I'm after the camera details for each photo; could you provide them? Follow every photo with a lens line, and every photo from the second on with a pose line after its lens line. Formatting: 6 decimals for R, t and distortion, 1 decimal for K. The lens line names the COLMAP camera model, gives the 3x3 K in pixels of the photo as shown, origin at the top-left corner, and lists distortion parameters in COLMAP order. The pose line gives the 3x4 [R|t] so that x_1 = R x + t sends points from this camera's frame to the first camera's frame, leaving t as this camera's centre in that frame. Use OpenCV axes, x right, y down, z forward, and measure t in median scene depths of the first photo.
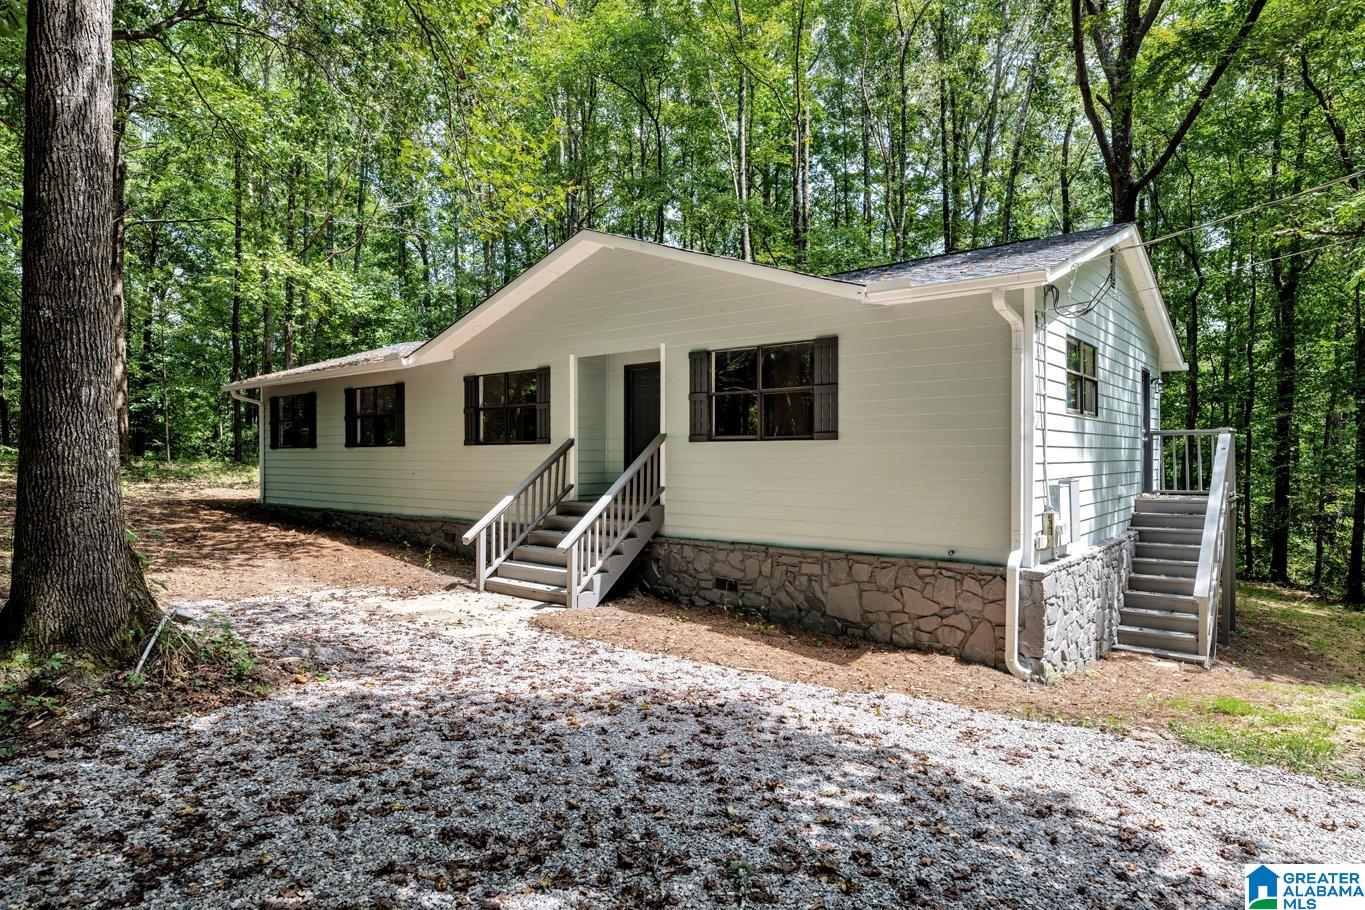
lens RADIAL K [[815.5, 0, 679.6], [0, 815.5, 452.7], [0, 0, 1]] dist [0.006856, 0.000299]
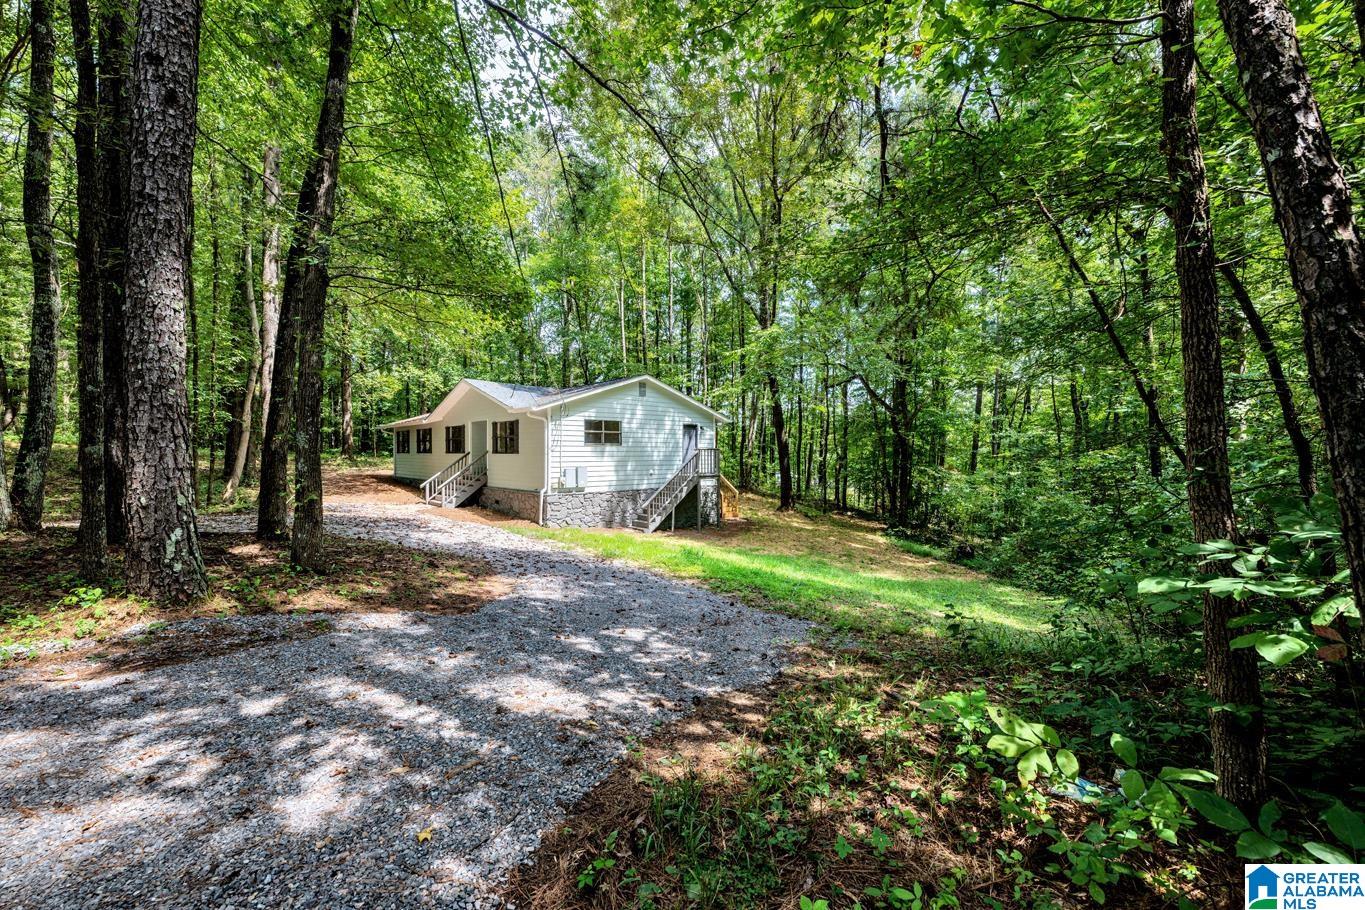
lens RADIAL K [[530.8, 0, 686.5], [0, 530.8, 457.2], [0, 0, 1]] dist [0.000386, 0.000003]
pose [[0.994268, 0.016080, -0.105698, 0.771600], [-0.016495, 0.999859, -0.003056, -0.005213], [0.105634, 0.004782, 0.994394, -0.682616]]
